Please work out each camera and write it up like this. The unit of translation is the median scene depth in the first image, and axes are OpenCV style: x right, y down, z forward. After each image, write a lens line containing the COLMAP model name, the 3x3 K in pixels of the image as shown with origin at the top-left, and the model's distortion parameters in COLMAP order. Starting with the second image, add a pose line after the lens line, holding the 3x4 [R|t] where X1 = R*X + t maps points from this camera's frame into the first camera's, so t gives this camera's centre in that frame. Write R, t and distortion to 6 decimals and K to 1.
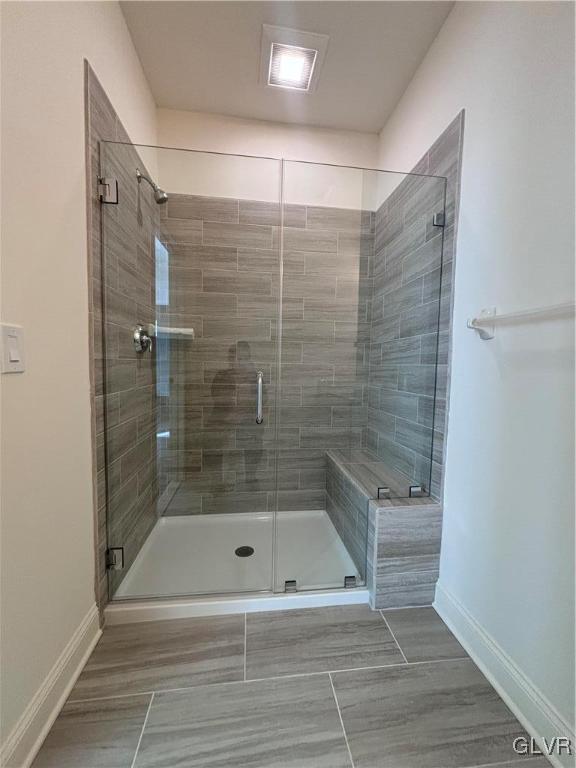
lens RADIAL K [[307.4, 0, 287.8], [0, 307.4, 383.9], [0, 0, 1]] dist [-0.007719, 0.002083]
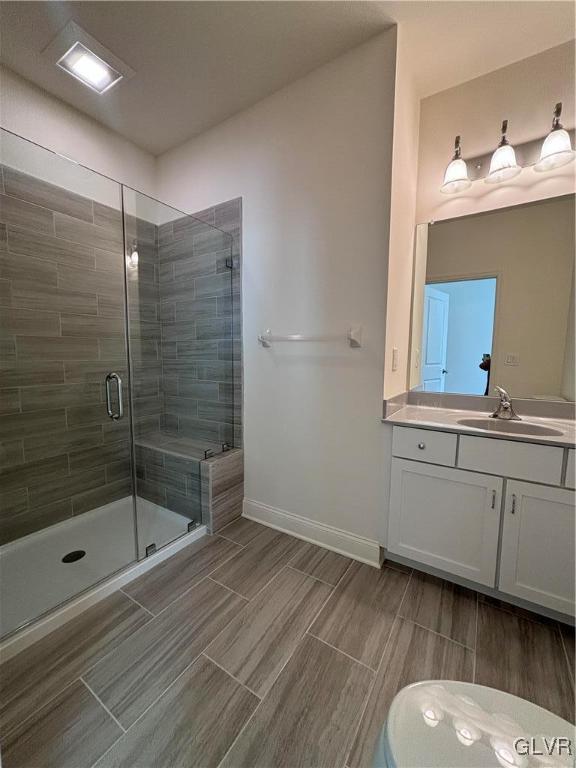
lens RADIAL K [[307.4, 0, 289.1], [0, 307.4, 383.1], [0, 0, 1]] dist [-0.007719, 0.002083]
pose [[0.643386, -0.088789, 0.760376, -0.490993], [0.052687, 0.996032, 0.071725, -0.046747], [-0.763727, -0.006085, 0.645511, -0.183538]]
